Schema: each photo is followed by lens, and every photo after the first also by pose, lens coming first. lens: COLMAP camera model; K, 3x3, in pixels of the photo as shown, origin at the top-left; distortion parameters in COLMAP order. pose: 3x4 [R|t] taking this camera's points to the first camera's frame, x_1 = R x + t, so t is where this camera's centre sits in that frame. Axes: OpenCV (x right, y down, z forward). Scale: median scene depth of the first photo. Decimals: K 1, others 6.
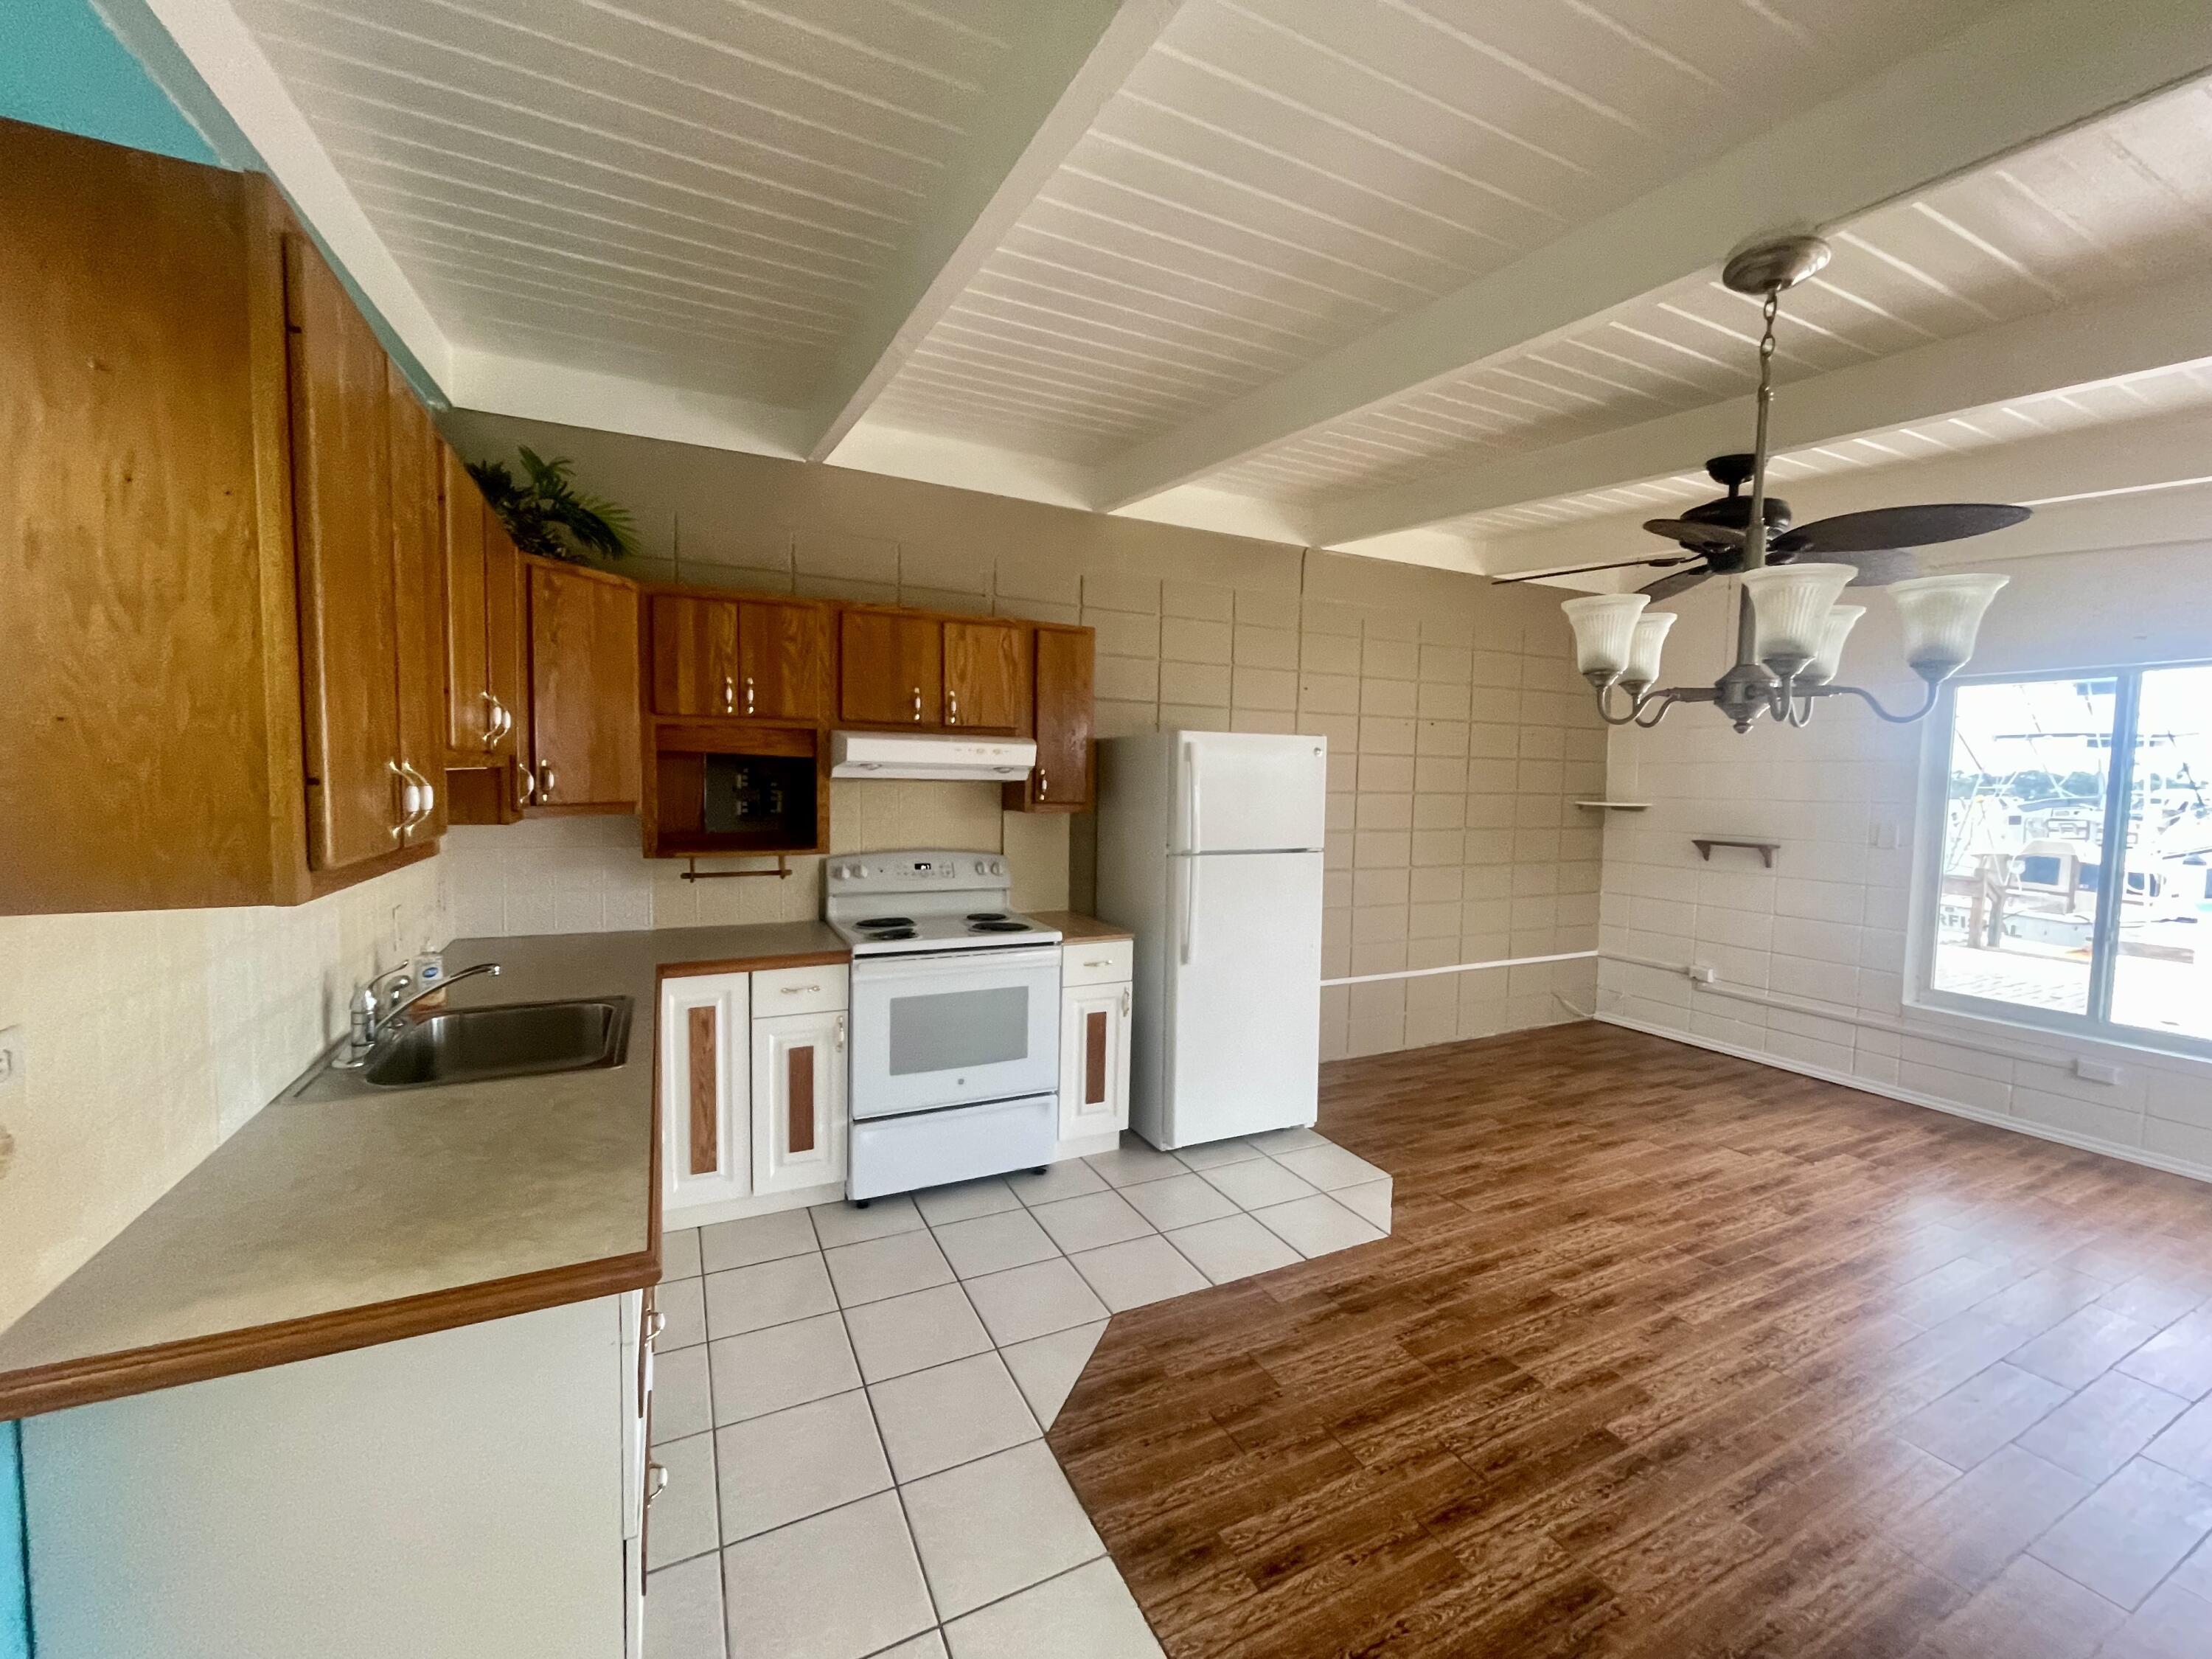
lens RADIAL K [[899.9, 0, 1111.7], [0, 899.9, 831.6], [0, 0, 1]] dist [-0.013750, 0.009486]
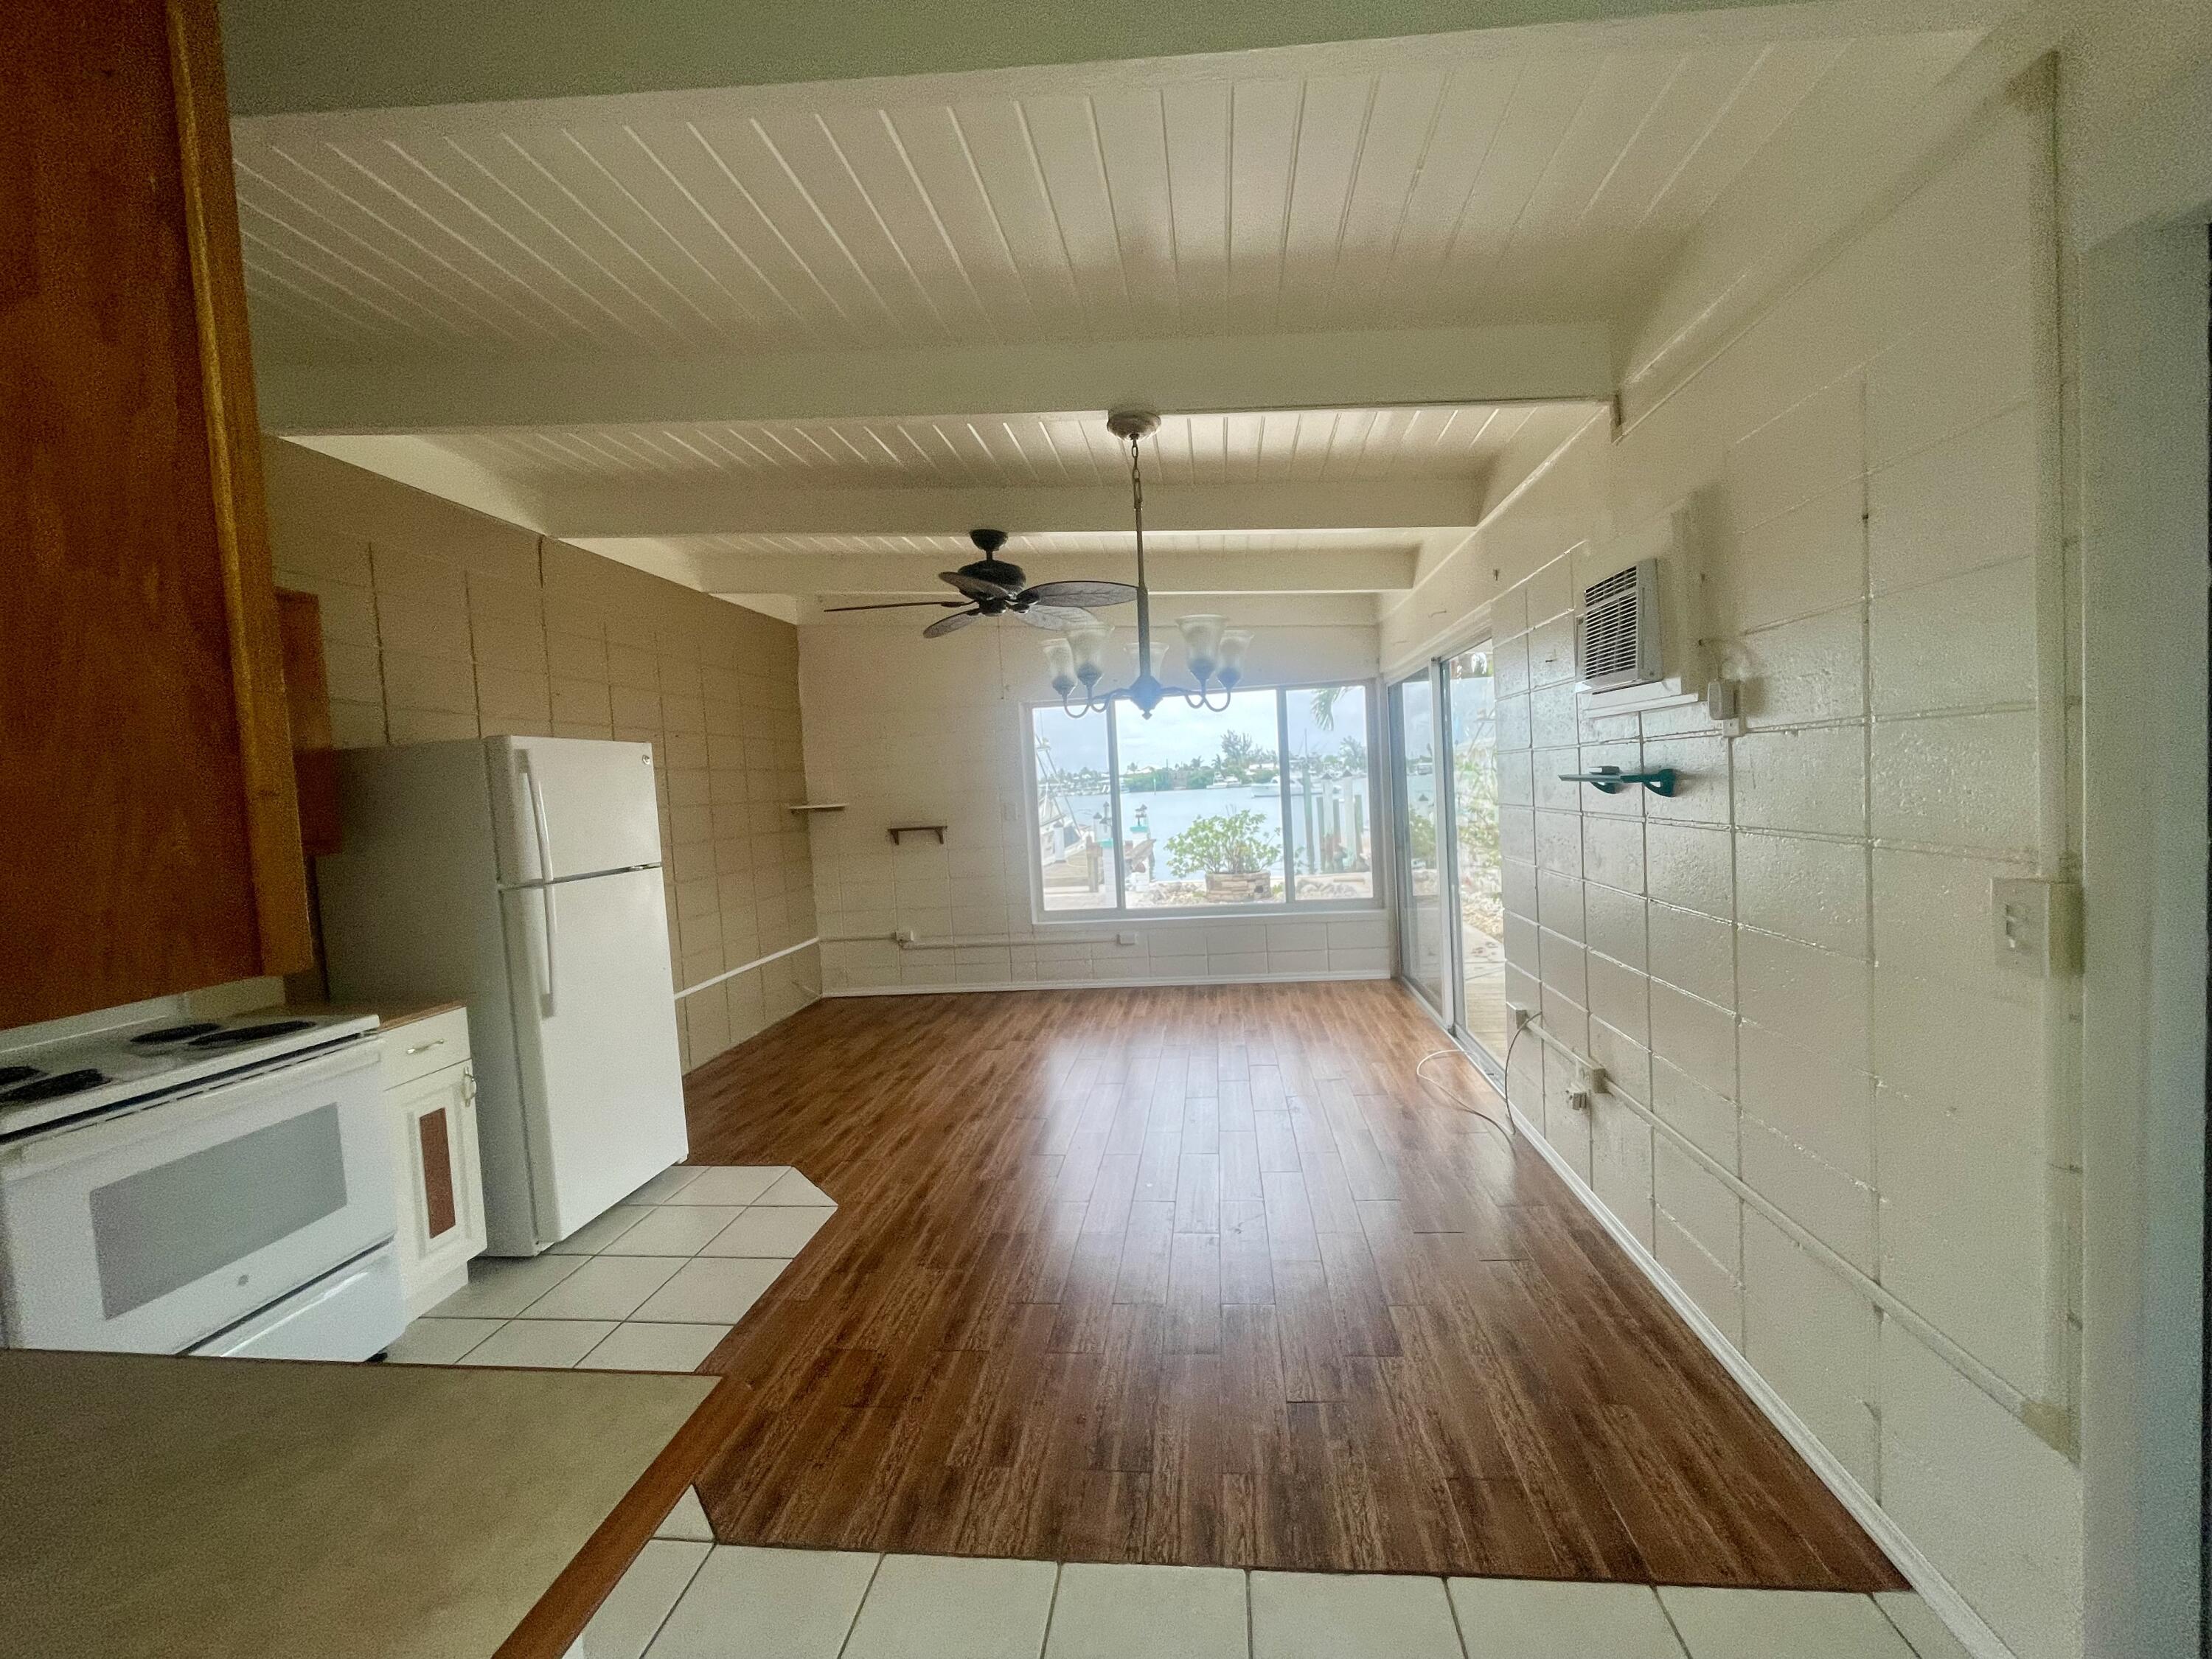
lens RADIAL K [[897.0, 0, 1109.1], [0, 897.0, 834.2], [0, 0, 1]] dist [0.000346, -0.000215]
pose [[0.547229, -0.096799, 0.831367, -0.305711], [0.121073, 0.991998, 0.035807, 0.012940], [-0.828180, 0.081062, 0.554569, 0.097364]]
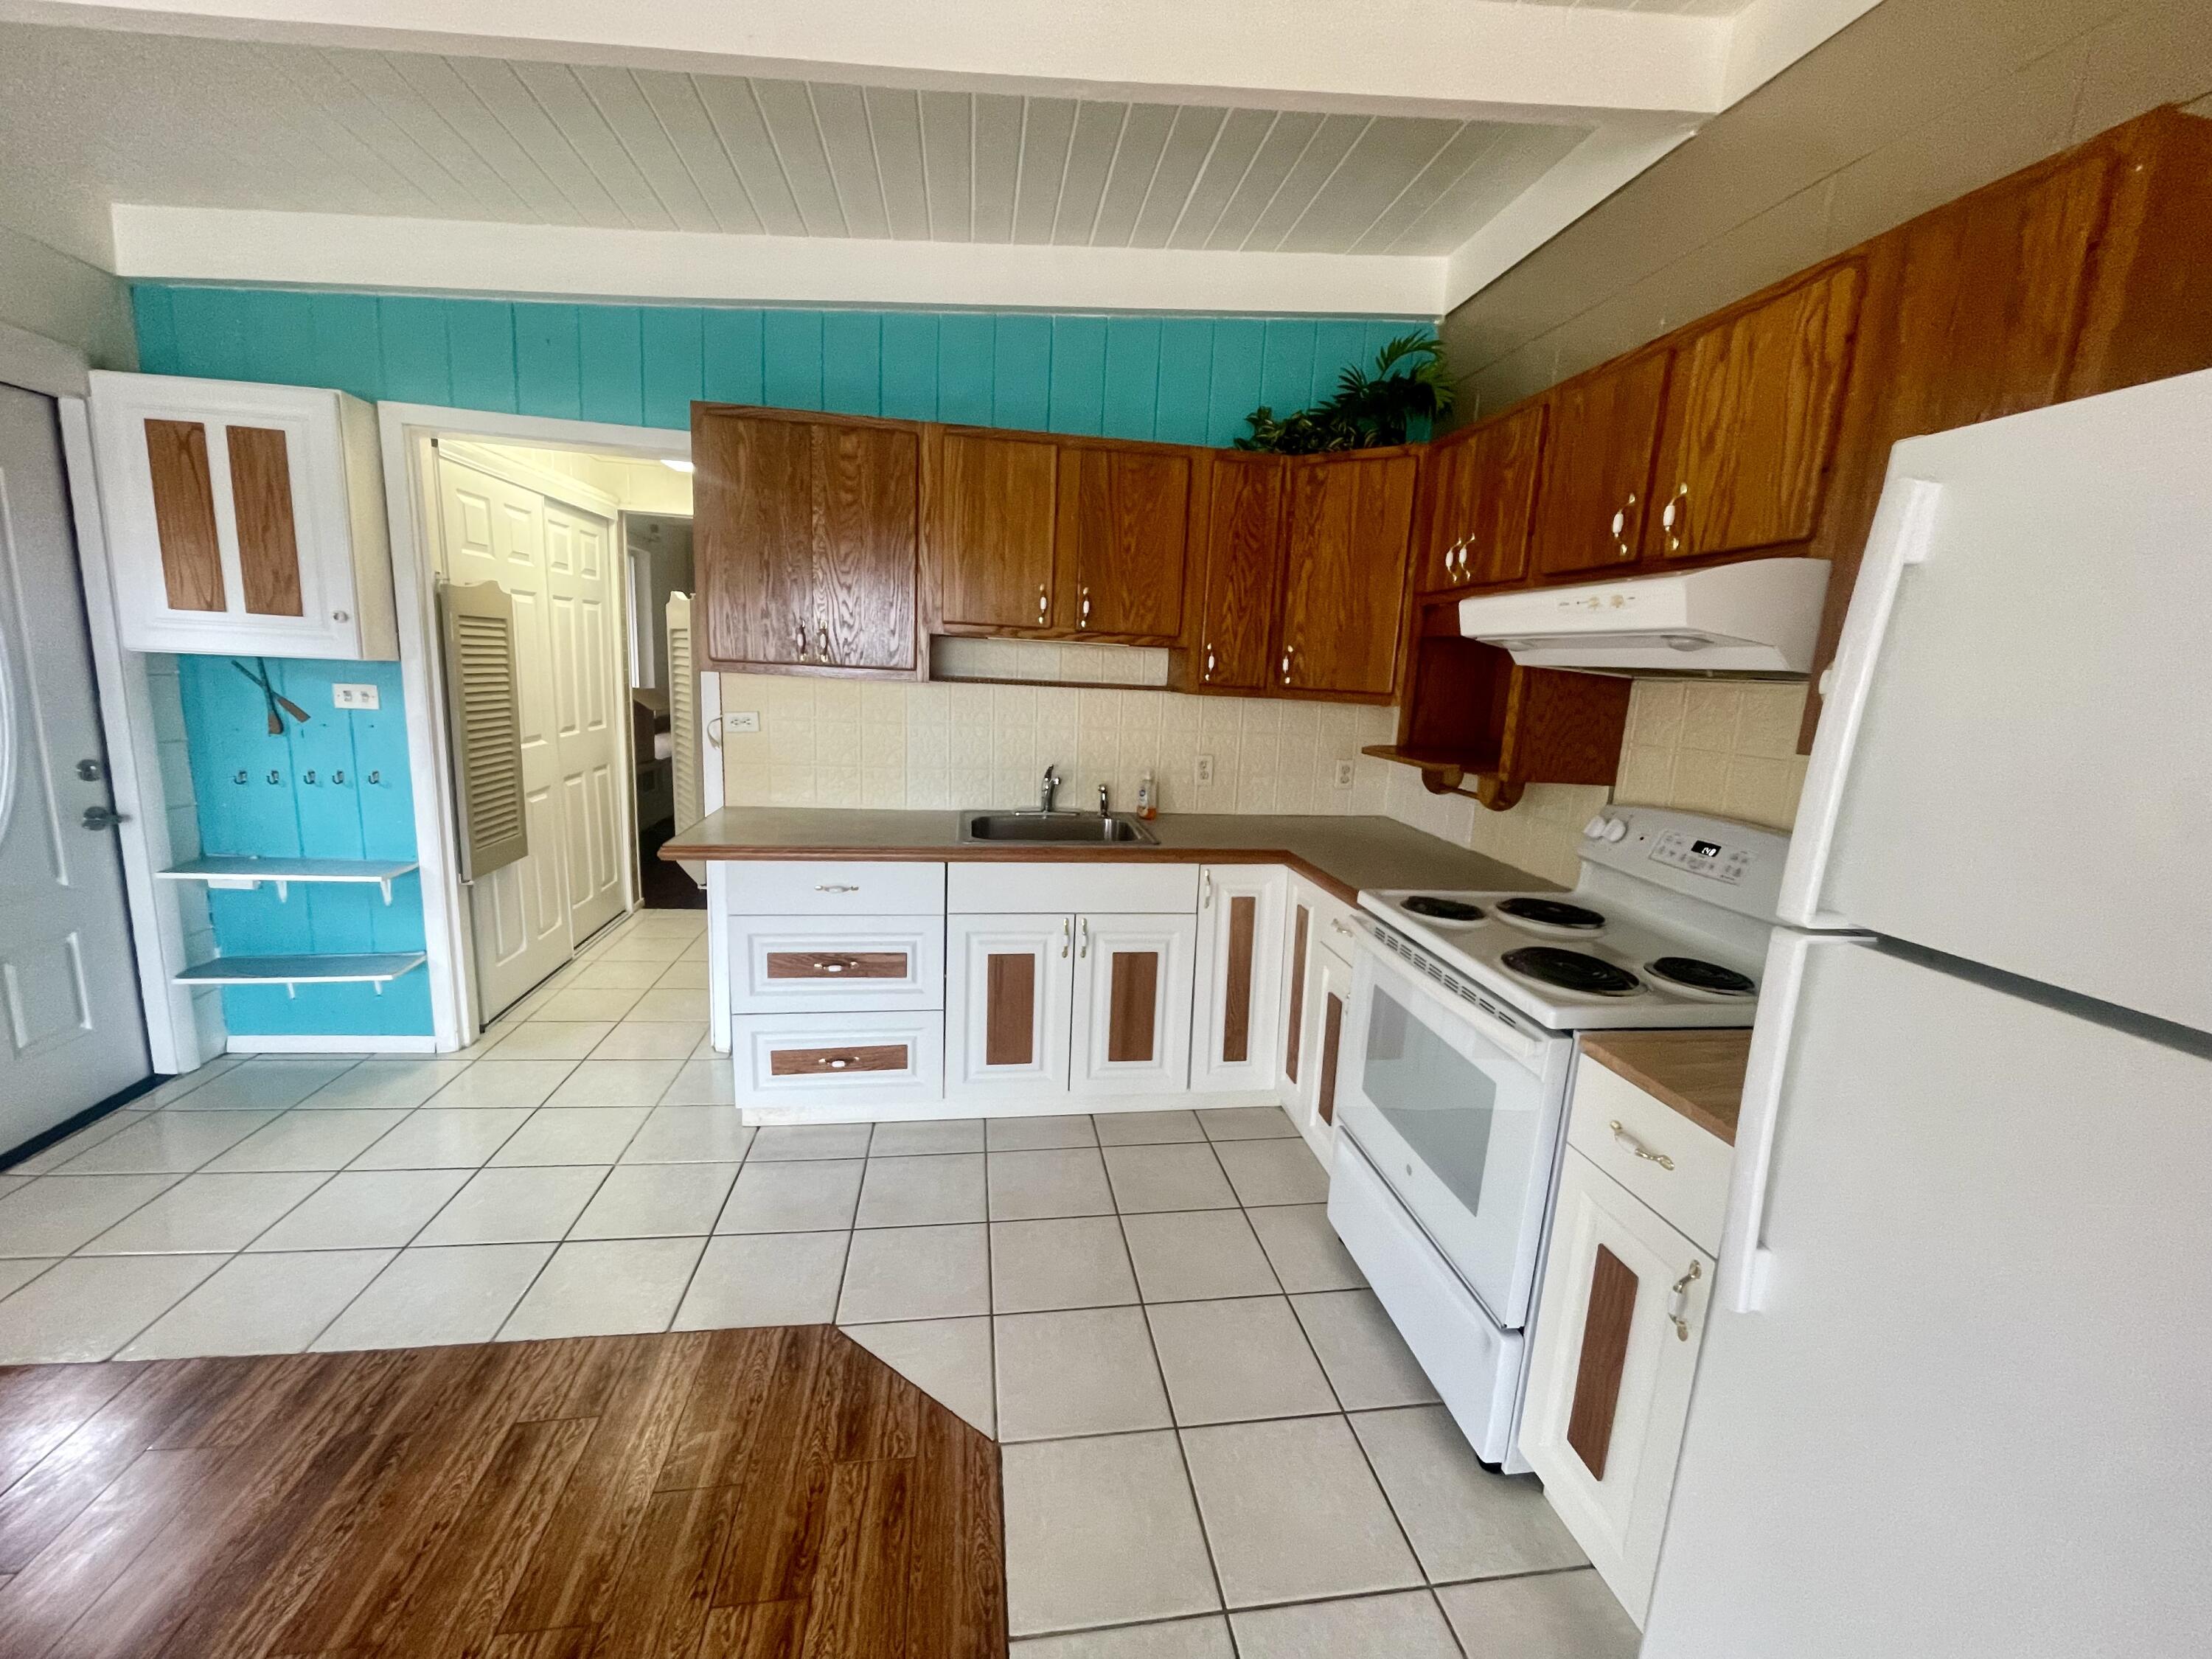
lens RADIAL K [[897.0, 0, 1109.1], [0, 897.0, 834.2], [0, 0, 1]] dist [0.000346, -0.000215]
pose [[-0.303693, 0.145180, -0.941644, 0.389304], [-0.118253, 0.974937, 0.188451, -0.025290], [0.945403, 0.168583, -0.278914, 0.864020]]
